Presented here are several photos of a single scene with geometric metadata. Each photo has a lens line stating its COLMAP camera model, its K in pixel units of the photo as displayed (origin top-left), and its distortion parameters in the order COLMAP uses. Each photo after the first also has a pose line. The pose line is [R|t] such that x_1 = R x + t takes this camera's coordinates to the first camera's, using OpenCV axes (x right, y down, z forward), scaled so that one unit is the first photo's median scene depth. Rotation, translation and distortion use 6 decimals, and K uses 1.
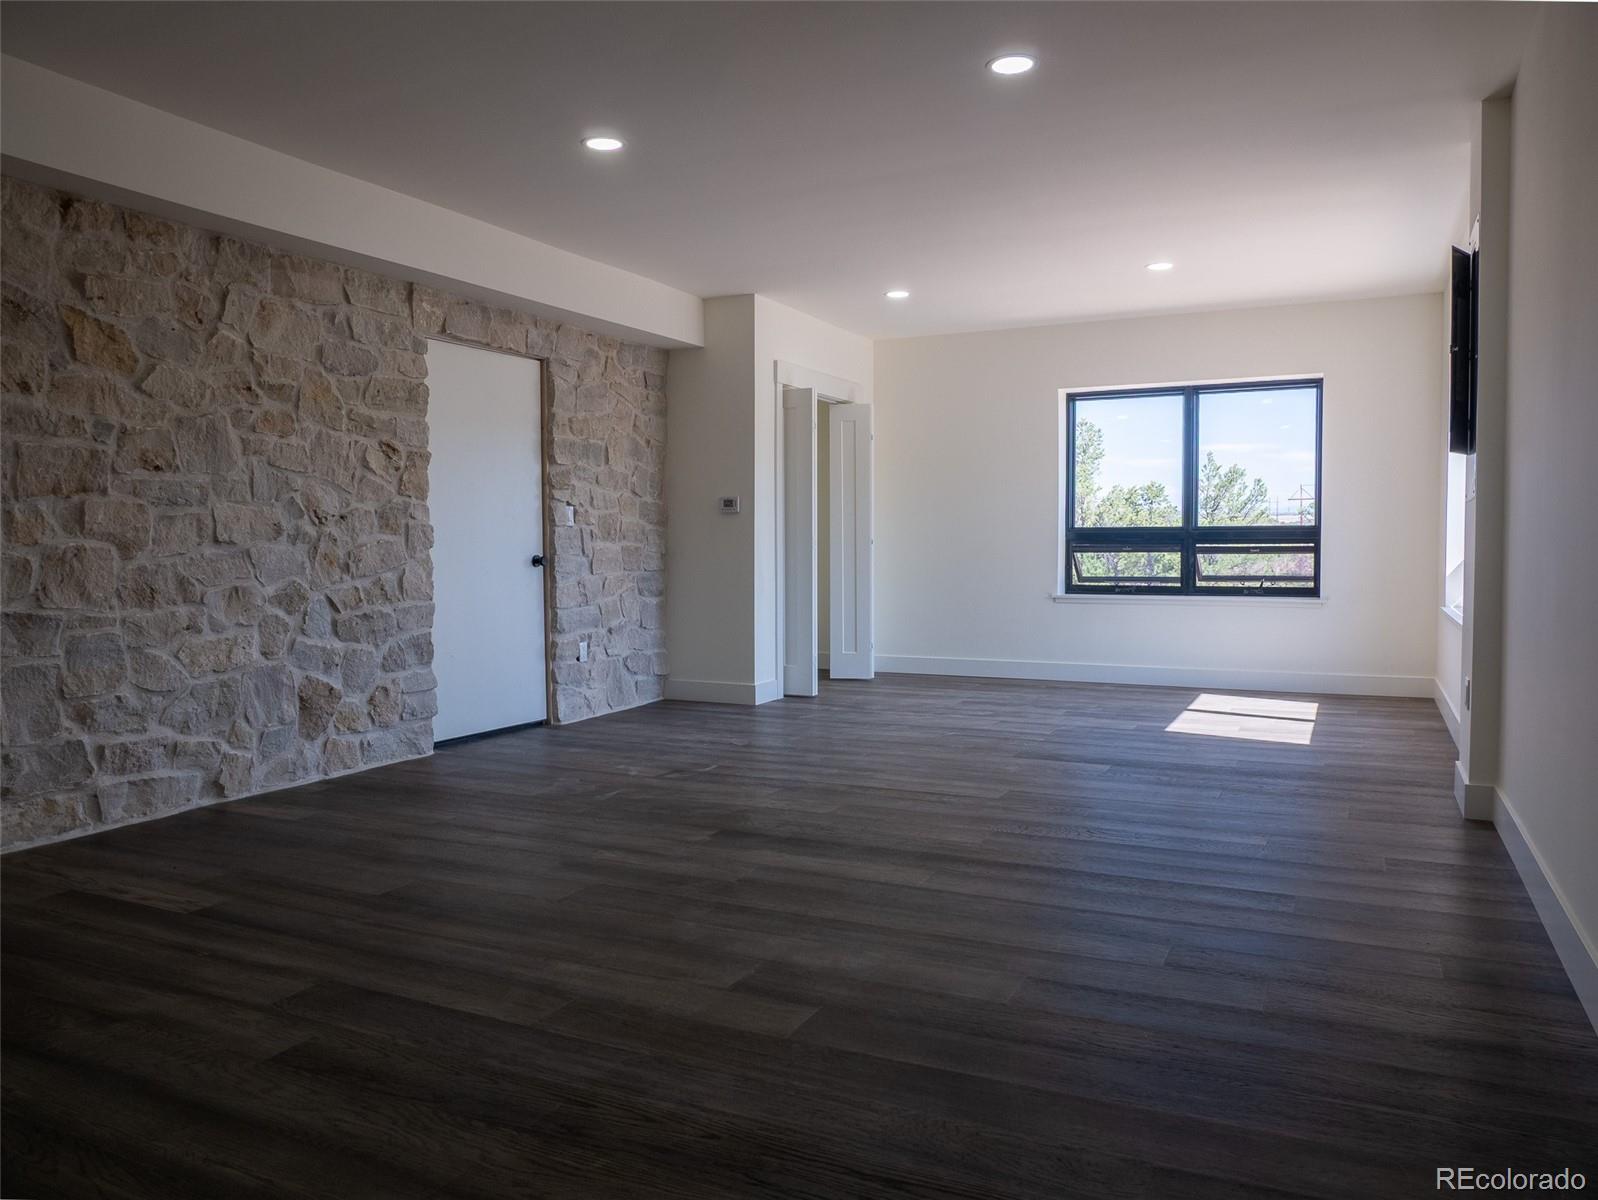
lens RADIAL K [[1164.7, 0, 801.0], [0, 1164.7, 603.2], [0, 0, 1]] dist [-0.051061, 0.025240]
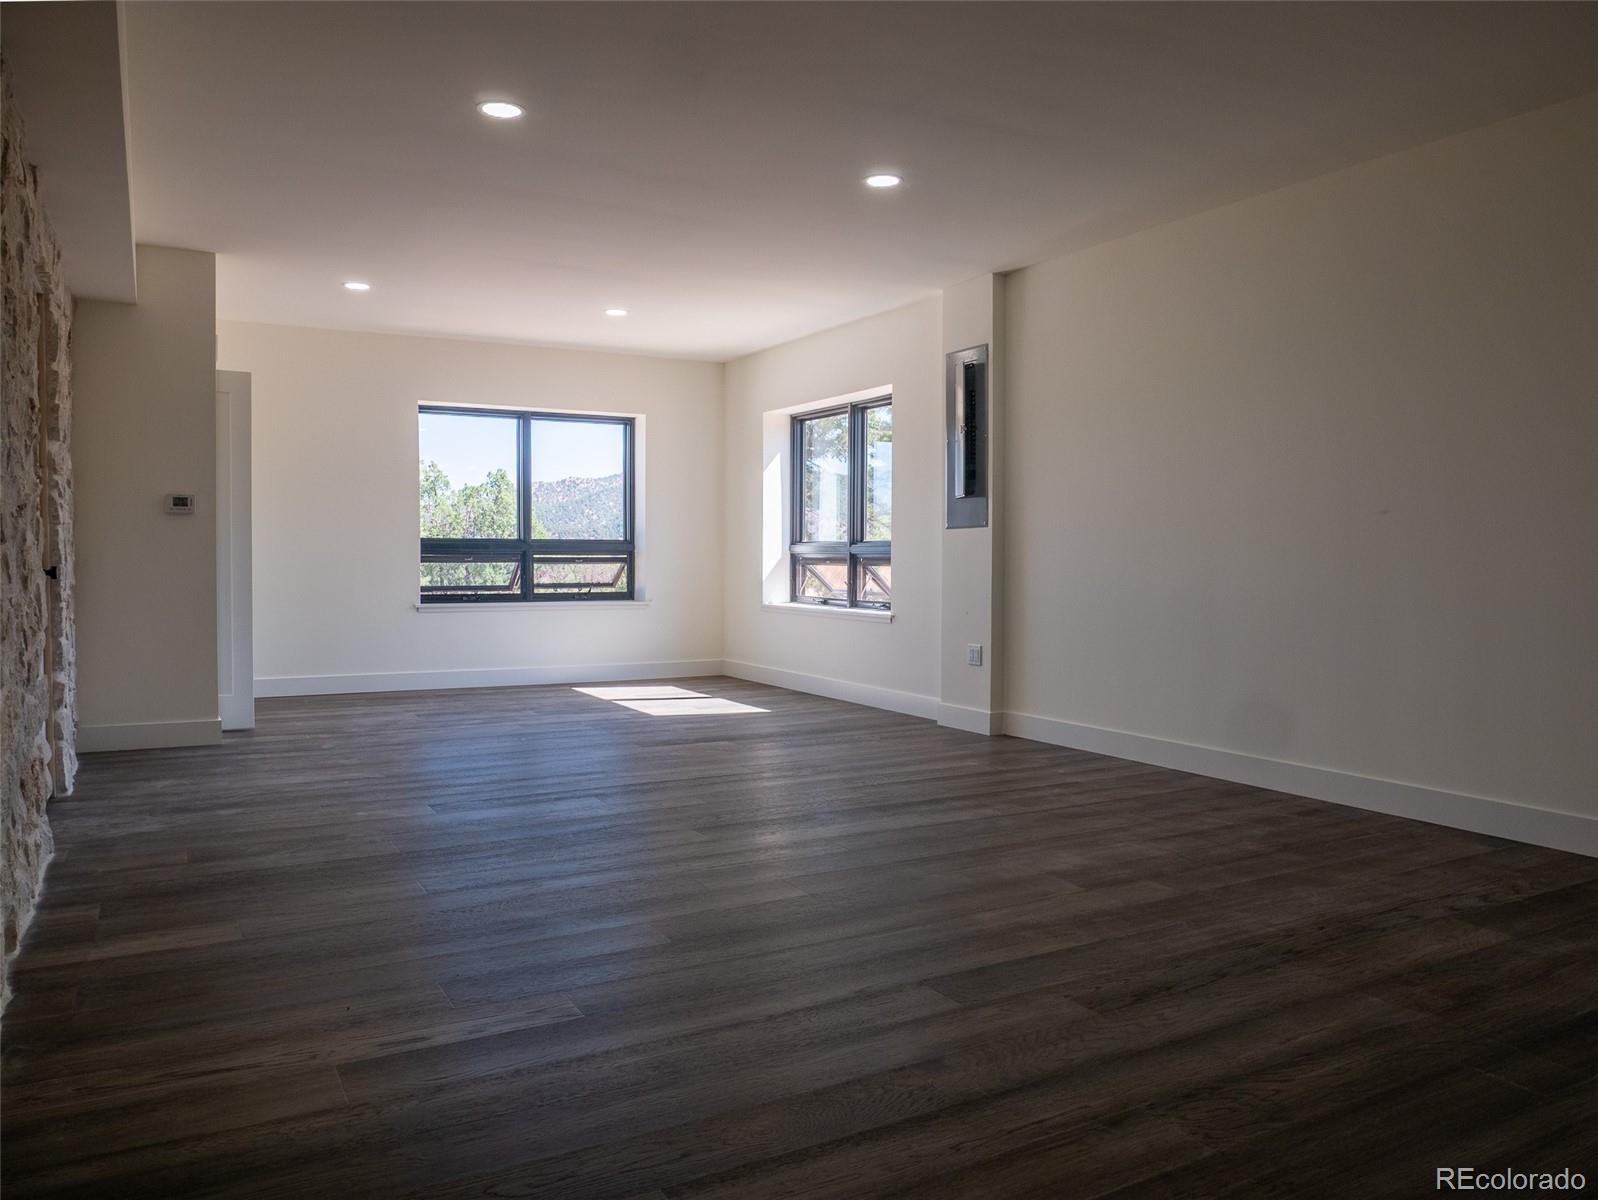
lens RADIAL K [[1164.7, 0, 801.0], [0, 1164.7, 603.2], [0, 0, 1]] dist [-0.051061, 0.025240]
pose [[0.561931, -0.025943, 0.826777, -0.459912], [0.033336, 0.999406, 0.008703, -0.006566], [-0.826512, 0.022672, 0.562463, 0.176902]]
